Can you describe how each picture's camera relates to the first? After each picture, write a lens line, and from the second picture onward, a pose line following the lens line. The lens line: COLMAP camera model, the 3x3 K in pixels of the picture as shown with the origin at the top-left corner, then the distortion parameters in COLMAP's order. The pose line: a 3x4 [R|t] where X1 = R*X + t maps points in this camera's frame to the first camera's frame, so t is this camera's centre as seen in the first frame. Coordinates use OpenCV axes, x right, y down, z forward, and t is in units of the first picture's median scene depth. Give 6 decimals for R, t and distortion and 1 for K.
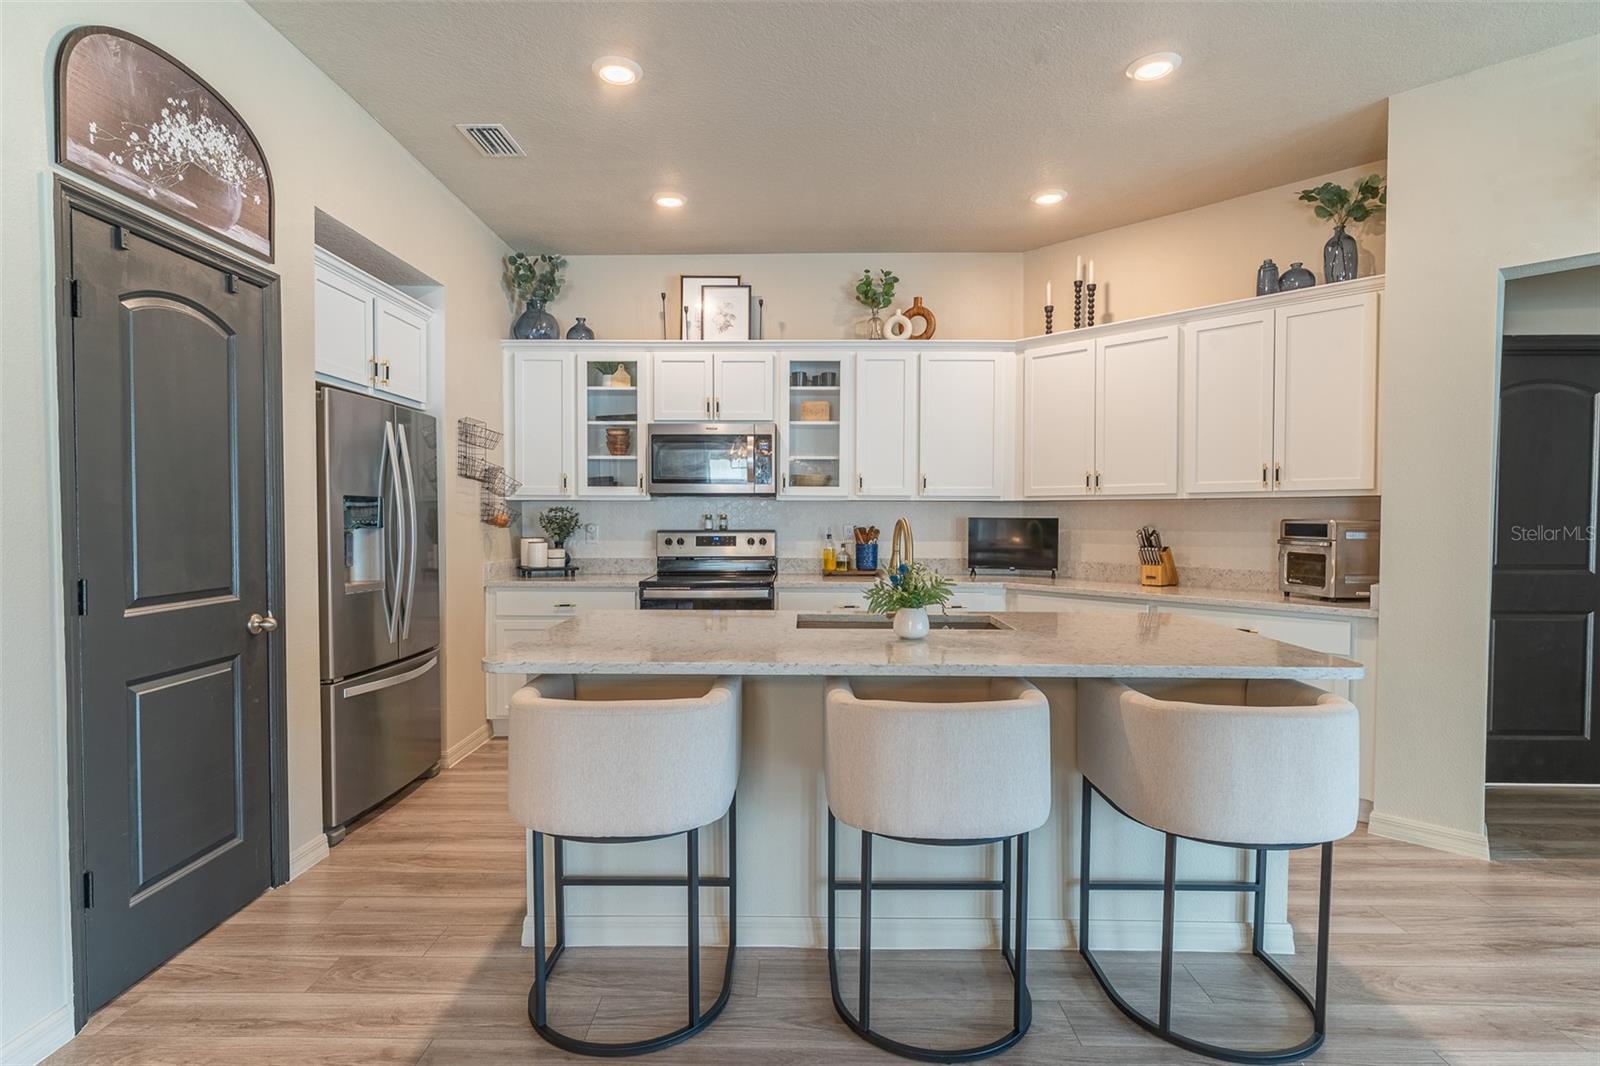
lens RADIAL K [[801.9, 0, 792.1], [0, 801.9, 536.9], [0, 0, 1]] dist [0.000928, -0.000733]
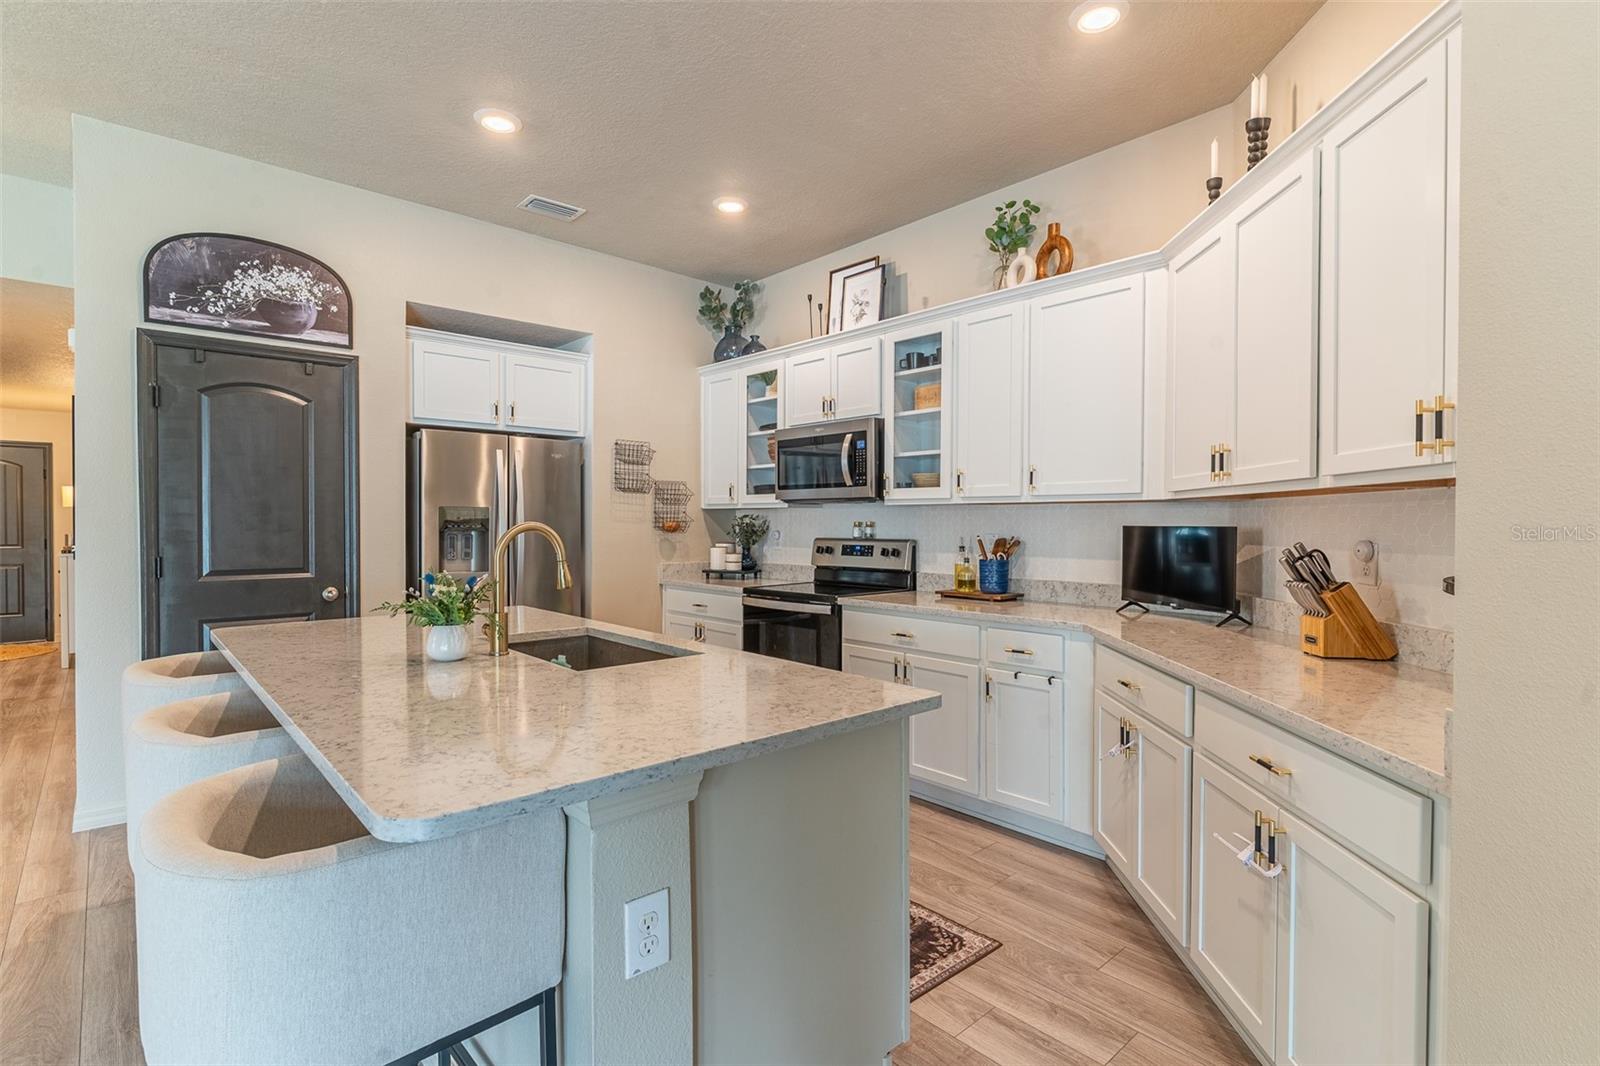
lens RADIAL K [[767.1, 0, 796.3], [0, 767.1, 534.5], [0, 0, 1]] dist [0.002428, -0.001335]
pose [[0.678184, 0.011225, -0.734807, 0.535877], [-0.022079, 0.999743, -0.005105, -0.007613], [0.734561, 0.019686, 0.678258, 0.373422]]
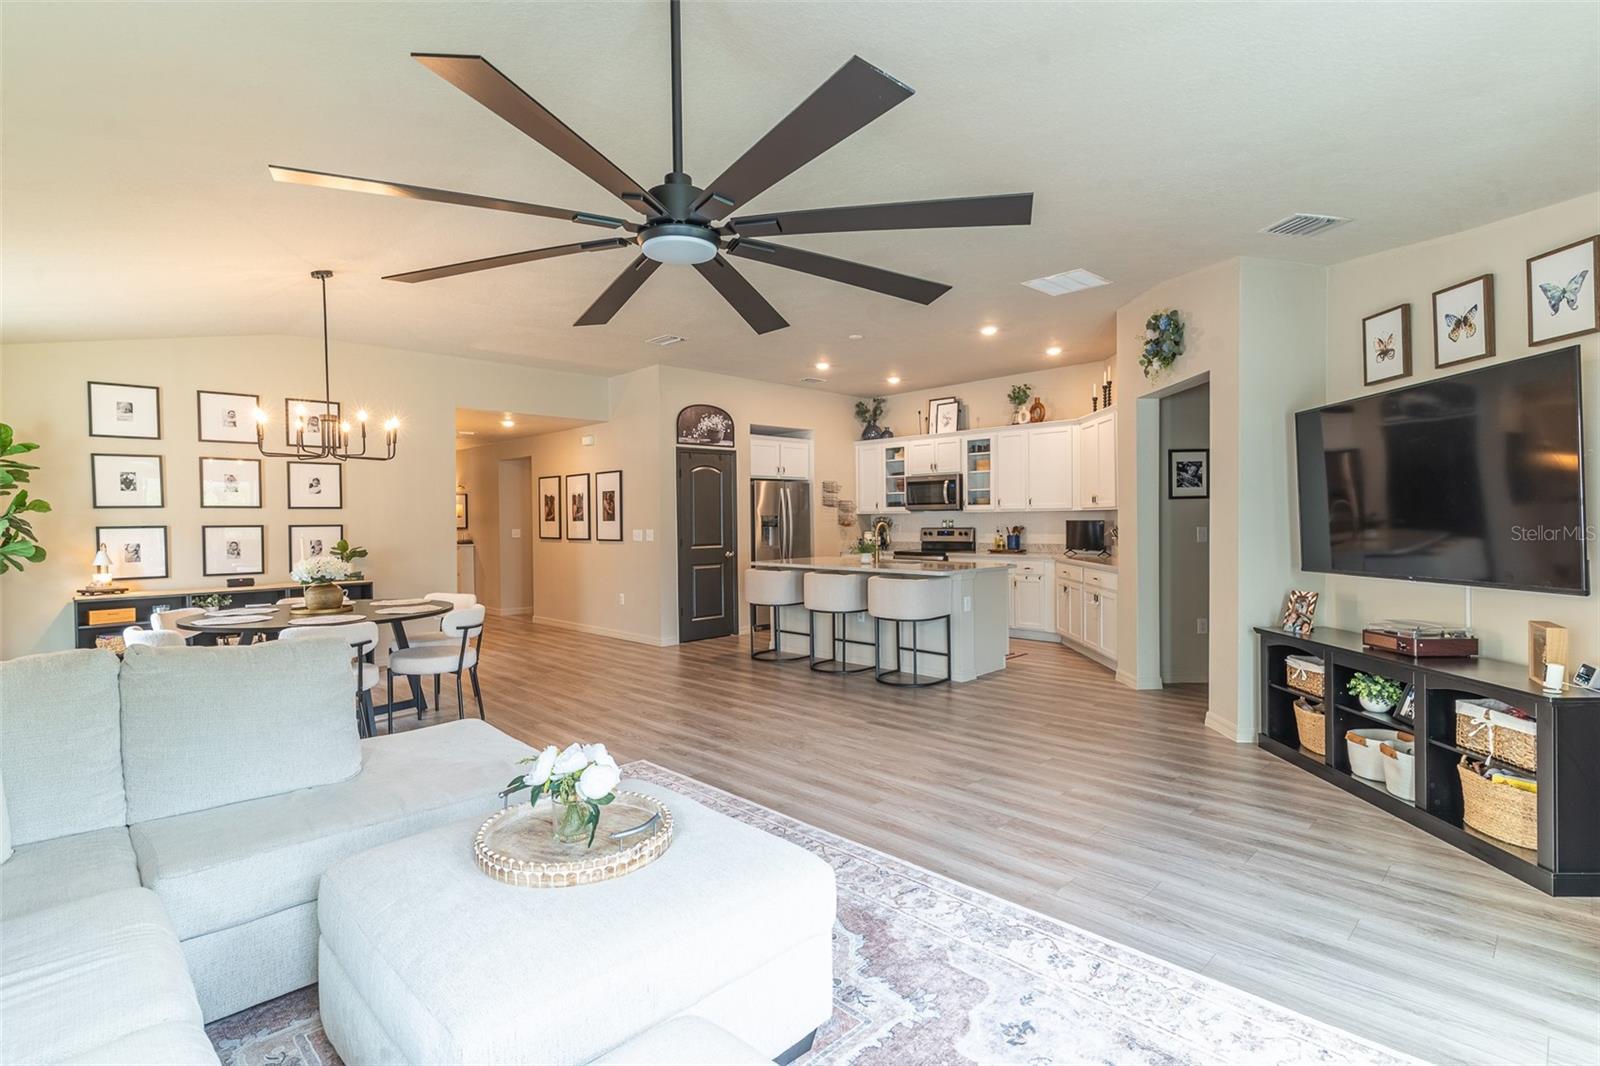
lens RADIAL K [[767.1, 0, 794.9], [0, 767.1, 533.4], [0, 0, 1]] dist [0.002428, -0.001335]
pose [[0.706600, 0.004298, -0.707600, 1.030071], [-0.007521, 0.999971, -0.001437, 0.011580], [0.707573, 0.006337, 0.706612, -0.618307]]
